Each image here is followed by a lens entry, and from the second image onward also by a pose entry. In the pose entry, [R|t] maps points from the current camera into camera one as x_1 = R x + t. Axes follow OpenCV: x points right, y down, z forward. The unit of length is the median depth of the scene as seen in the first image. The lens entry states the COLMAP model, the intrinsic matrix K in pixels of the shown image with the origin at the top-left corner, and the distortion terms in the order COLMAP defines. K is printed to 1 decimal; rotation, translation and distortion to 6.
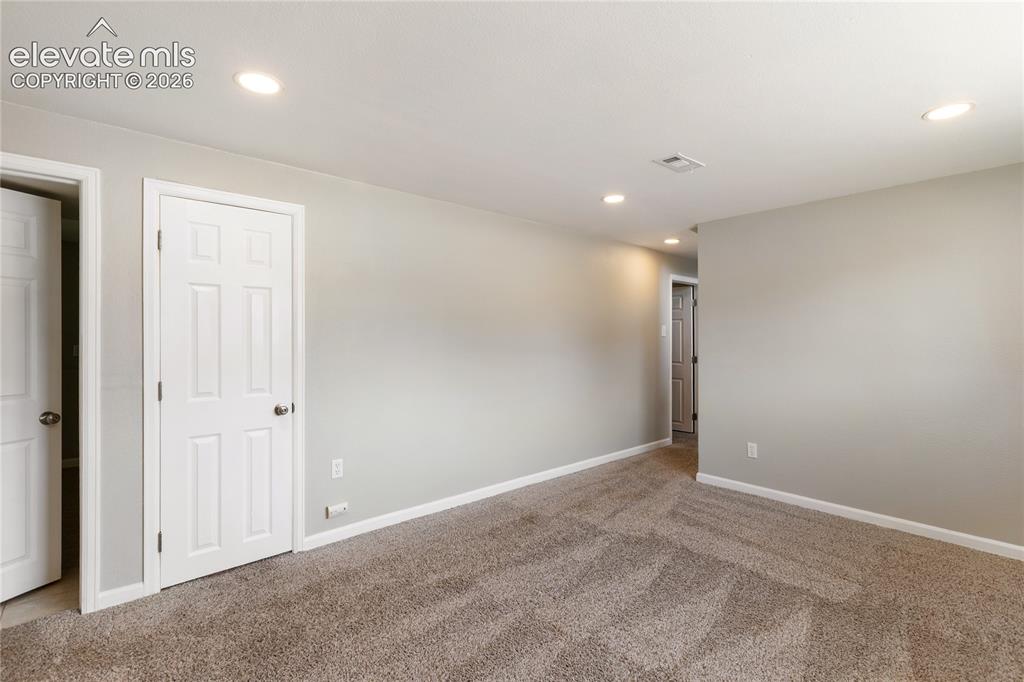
lens RADIAL K [[473.2, 0, 512.9], [0, 473.2, 339.2], [0, 0, 1]] dist [0.008734, -0.001382]
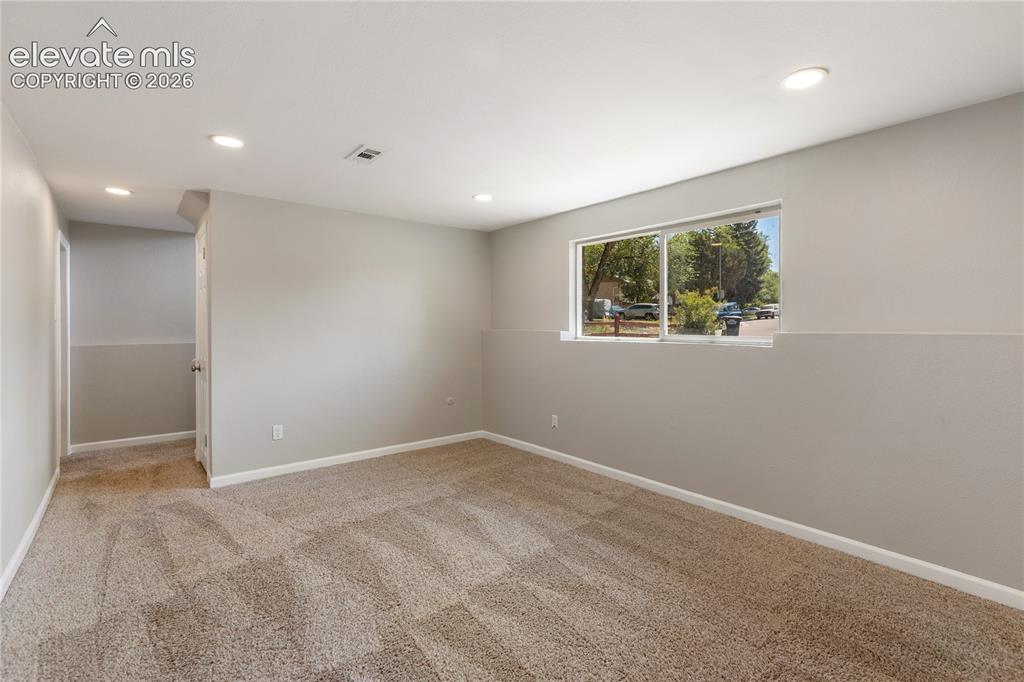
lens RADIAL K [[473.2, 0, 525.7], [0, 473.2, 321.1], [0, 0, 1]] dist [0.008734, -0.001382]
pose [[0.026744, -0.001614, 0.999641, -0.573743], [0.004424, 0.999989, 0.001497, -0.003344], [-0.999633, 0.004382, 0.026751, 0.503756]]
